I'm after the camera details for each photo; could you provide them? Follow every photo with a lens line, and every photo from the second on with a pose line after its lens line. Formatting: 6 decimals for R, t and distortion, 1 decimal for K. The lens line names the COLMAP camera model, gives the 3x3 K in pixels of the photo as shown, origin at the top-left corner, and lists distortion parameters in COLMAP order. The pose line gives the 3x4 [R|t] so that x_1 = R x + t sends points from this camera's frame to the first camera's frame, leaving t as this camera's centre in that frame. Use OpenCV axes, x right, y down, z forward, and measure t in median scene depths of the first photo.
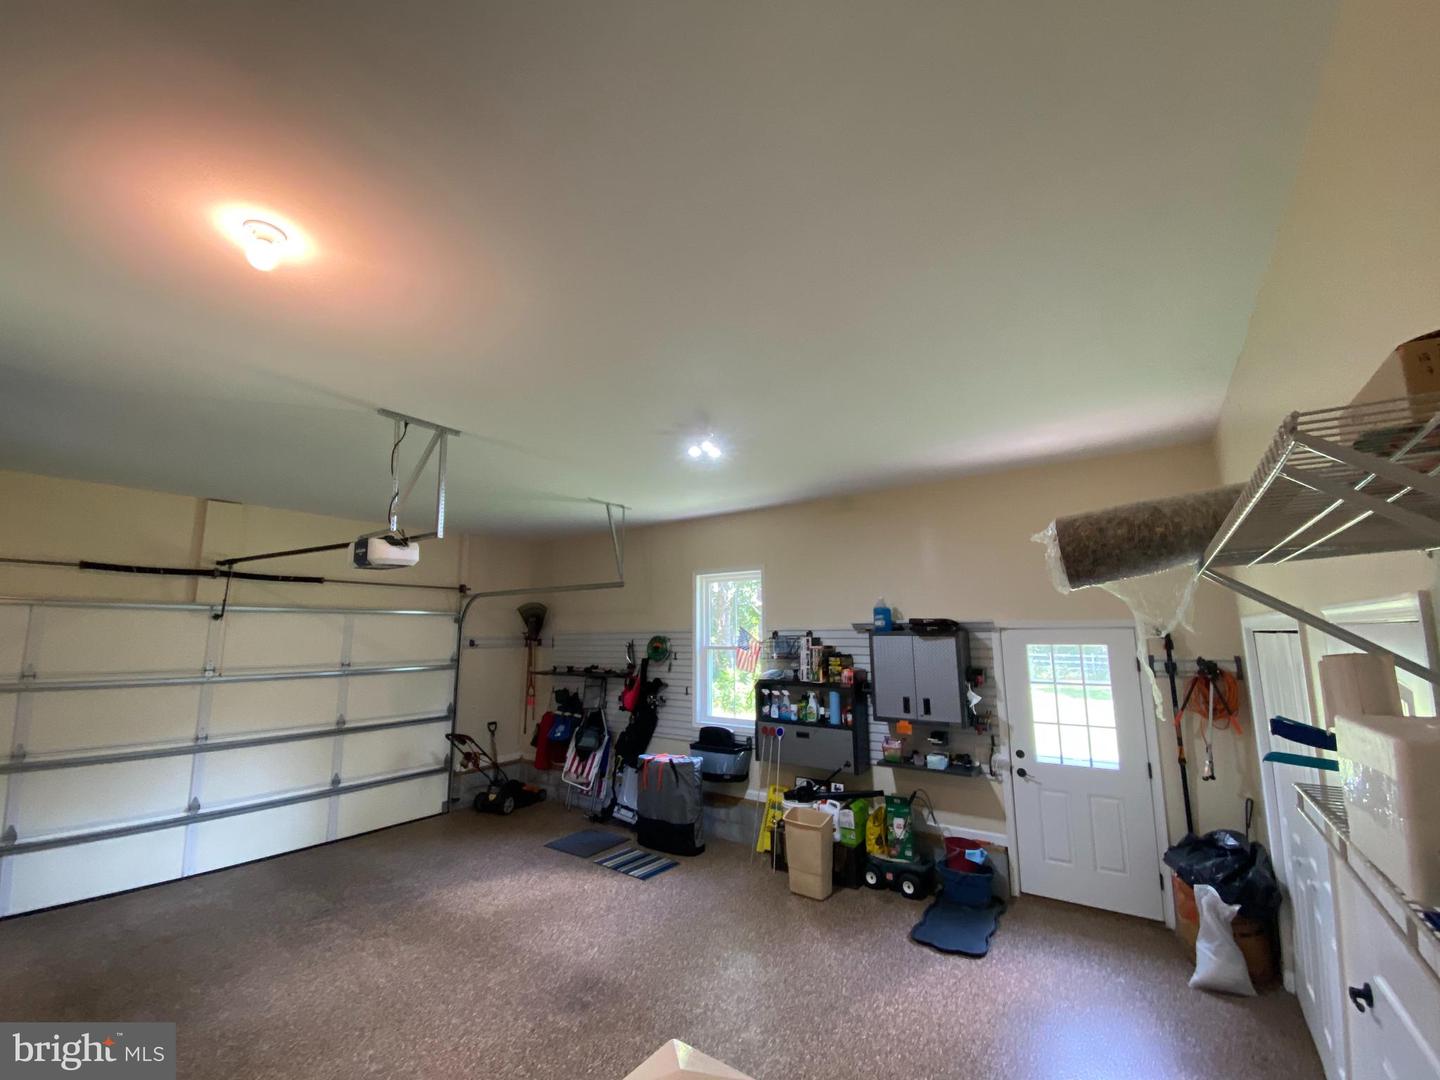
lens RADIAL K [[591.1, 0, 730.0], [0, 591.1, 534.9], [0, 0, 1]] dist [-0.003336, -0.004570]
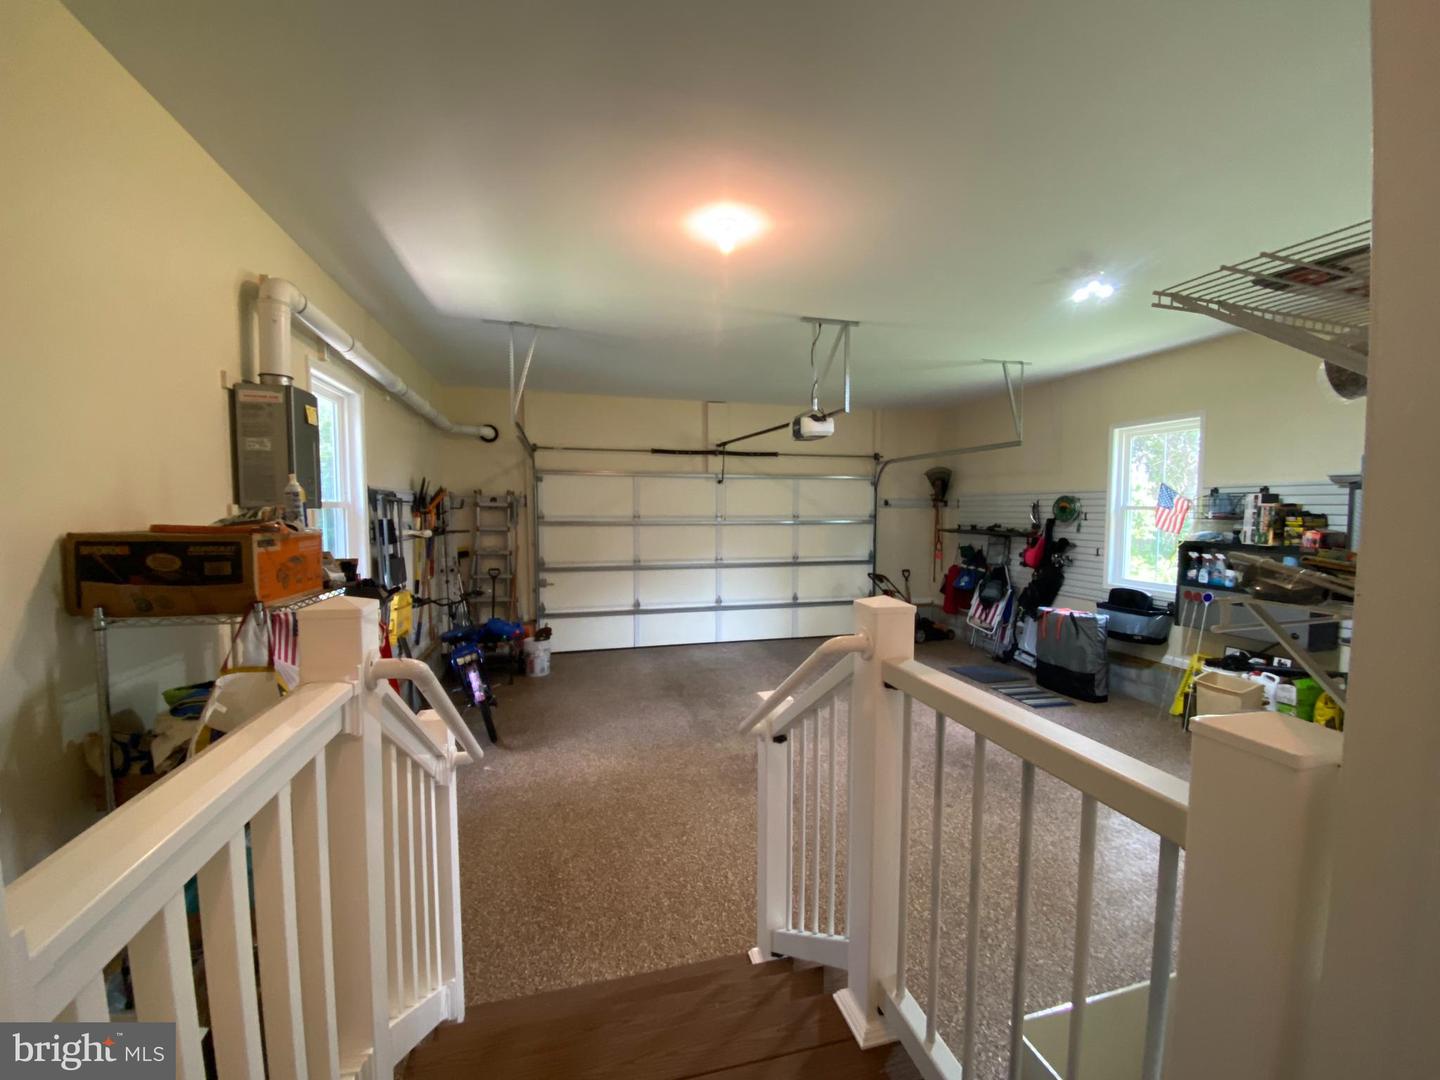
lens RADIAL K [[591.1, 0, 720.5], [0, 591.1, 546.2], [0, 0, 1]] dist [-0.003336, -0.004570]
pose [[0.763320, 0.048760, -0.644178, 0.090705], [0.100169, 0.976155, 0.192583, 0.008578], [0.638208, -0.211529, 0.740234, -0.125122]]
